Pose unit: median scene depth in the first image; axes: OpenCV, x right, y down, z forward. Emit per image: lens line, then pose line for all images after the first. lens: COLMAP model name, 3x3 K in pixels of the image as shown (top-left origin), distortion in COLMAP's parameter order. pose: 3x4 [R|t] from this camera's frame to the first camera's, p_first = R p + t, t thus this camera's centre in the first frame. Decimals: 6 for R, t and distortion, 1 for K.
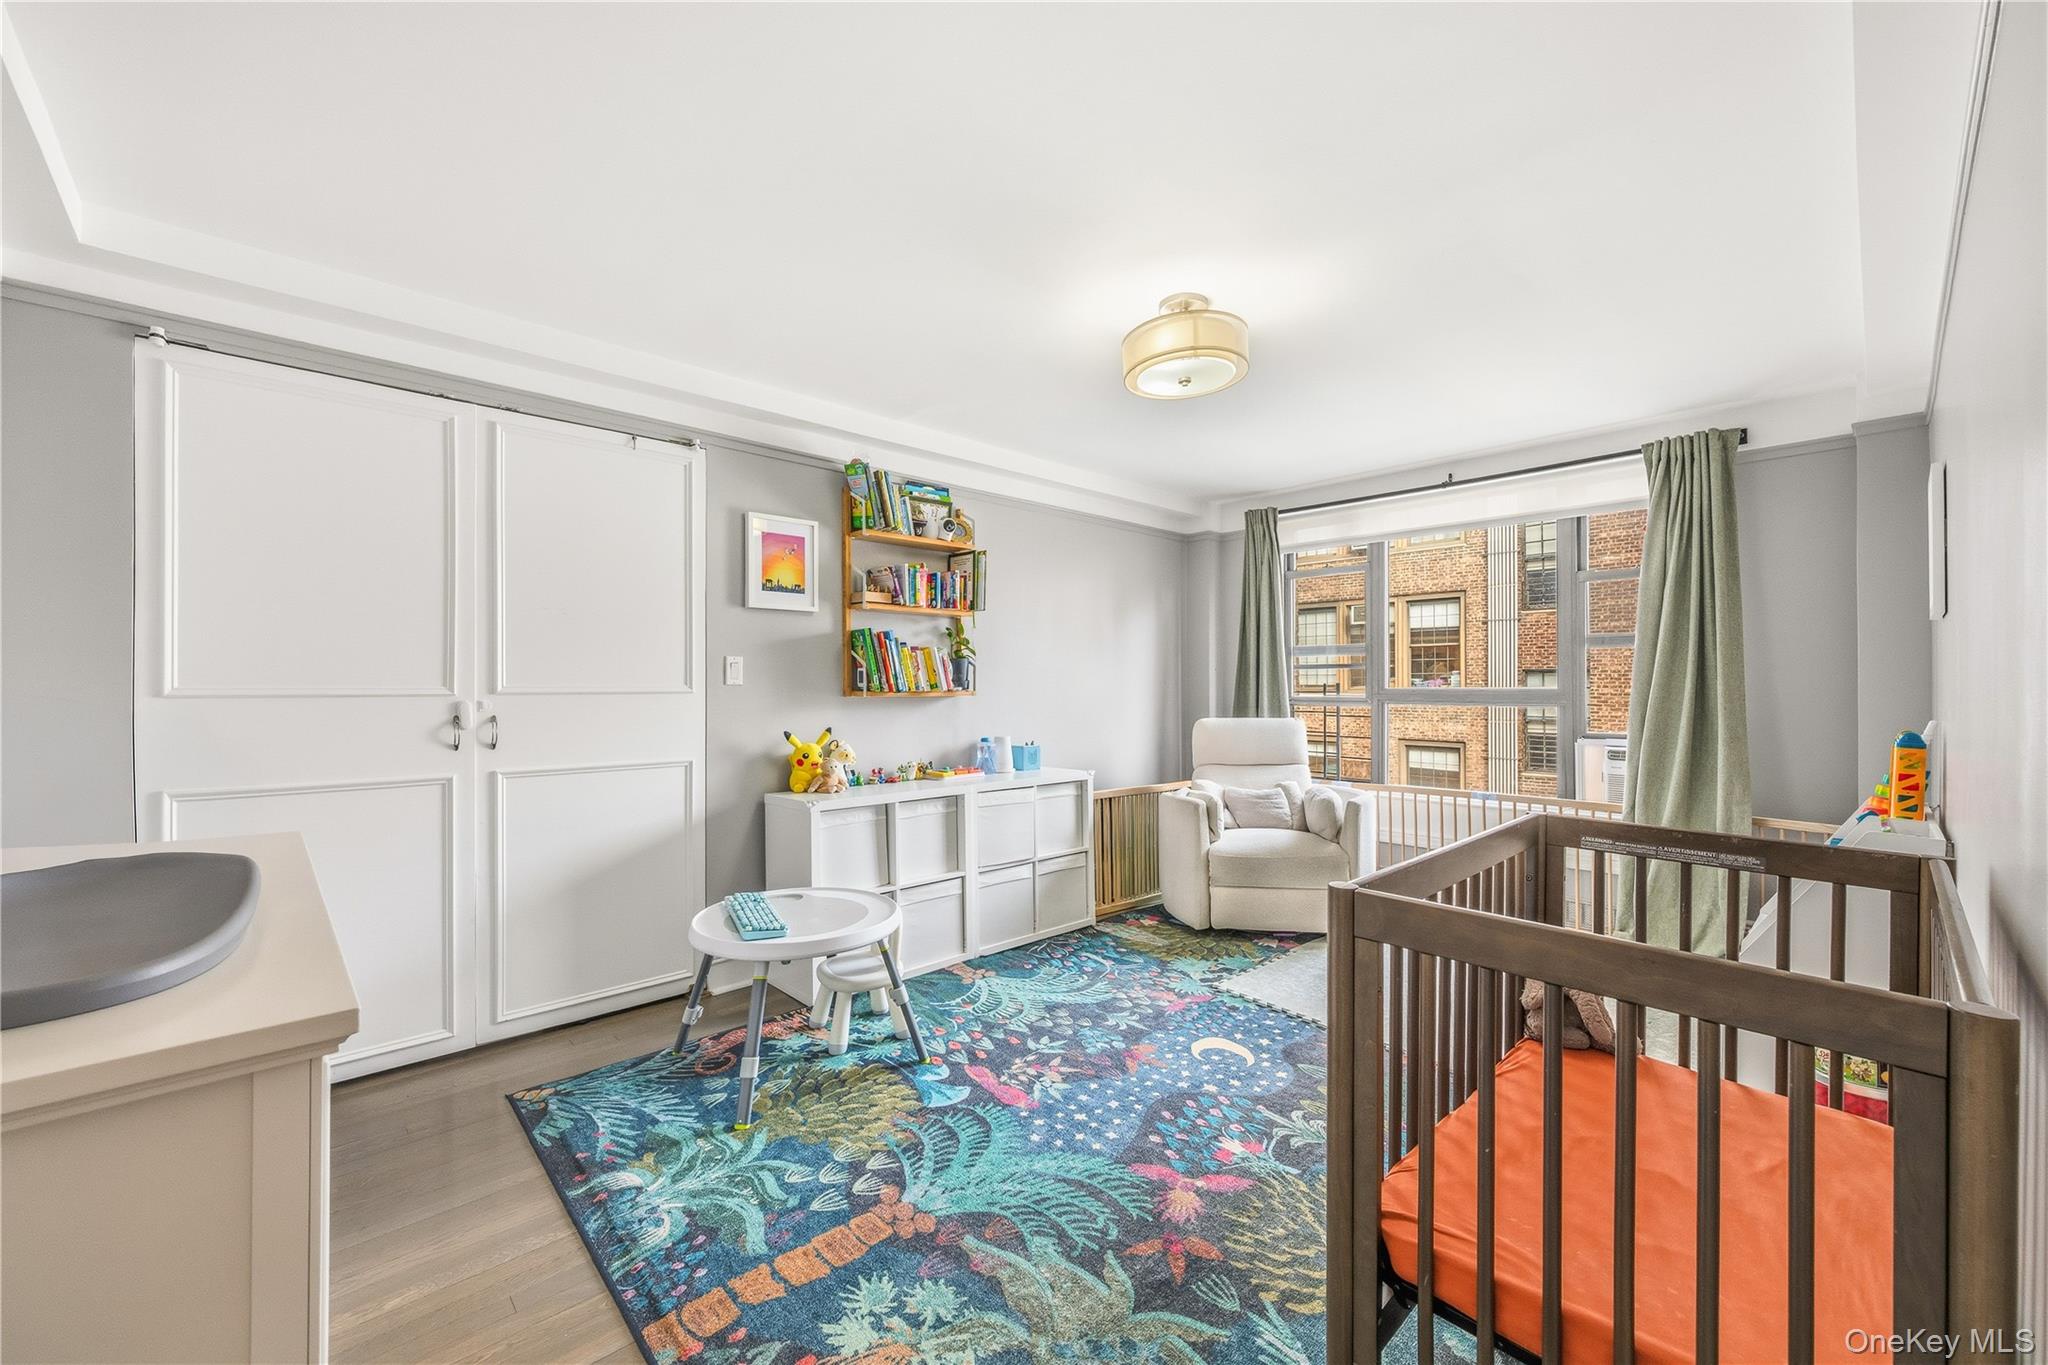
lens RADIAL K [[799.9, 0, 1025.6], [0, 799.9, 688.0], [0, 0, 1]] dist [0.000107, -0.000182]
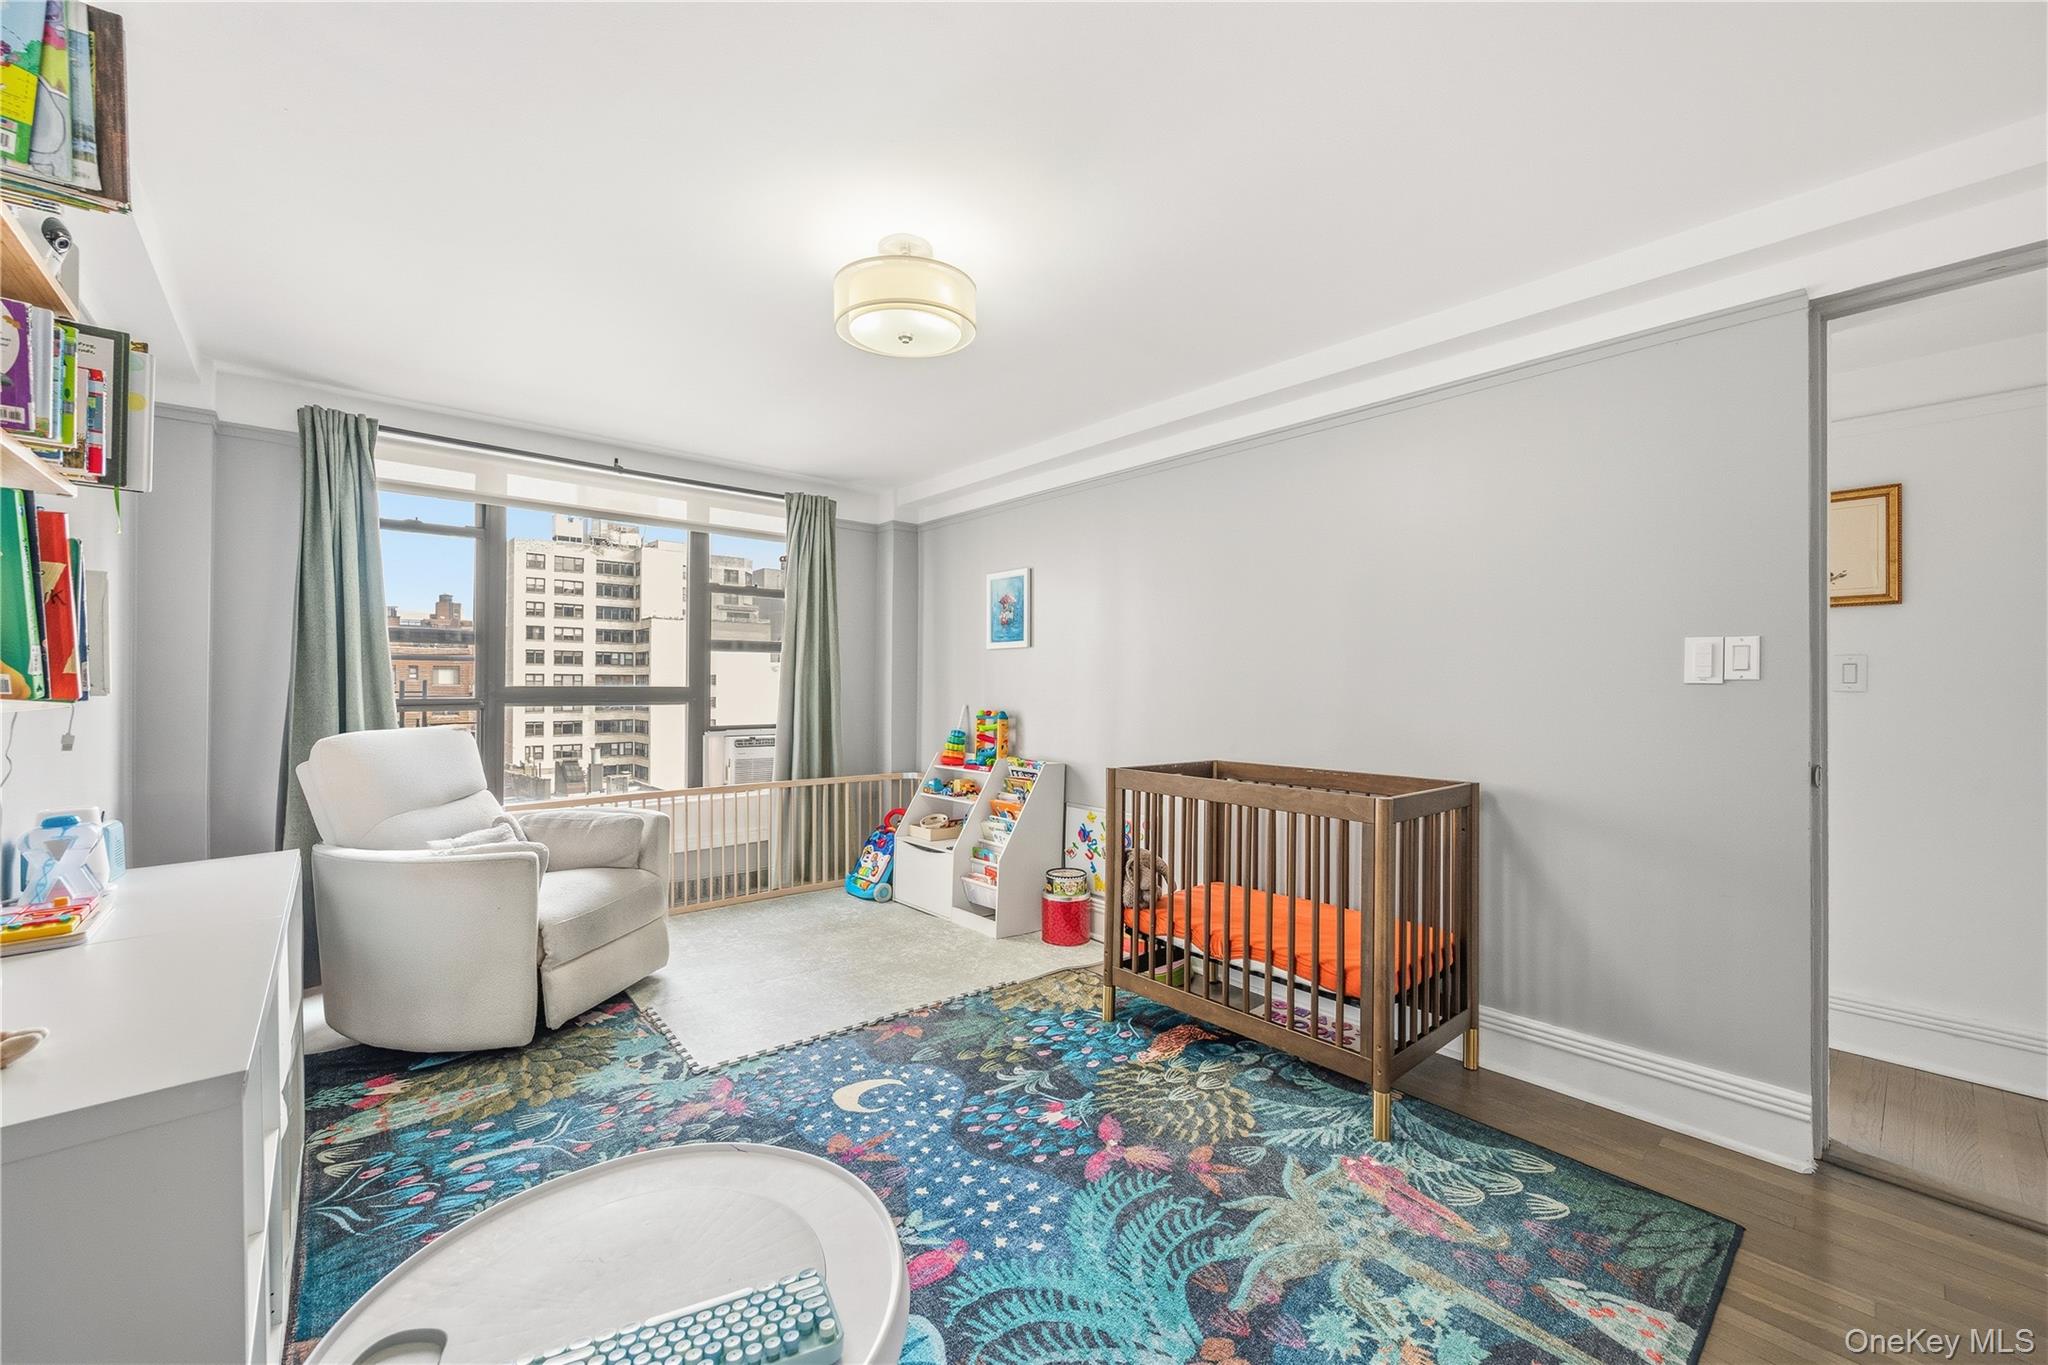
lens RADIAL K [[799.9, 0, 1027.6], [0, 799.9, 684.3], [0, 0, 1]] dist [0.000107, -0.000182]
pose [[0.029062, 0.001660, 0.999576, -0.709964], [0.000646, 0.999998, -0.001679, -0.000879], [-0.999577, 0.000694, 0.029061, 0.882423]]
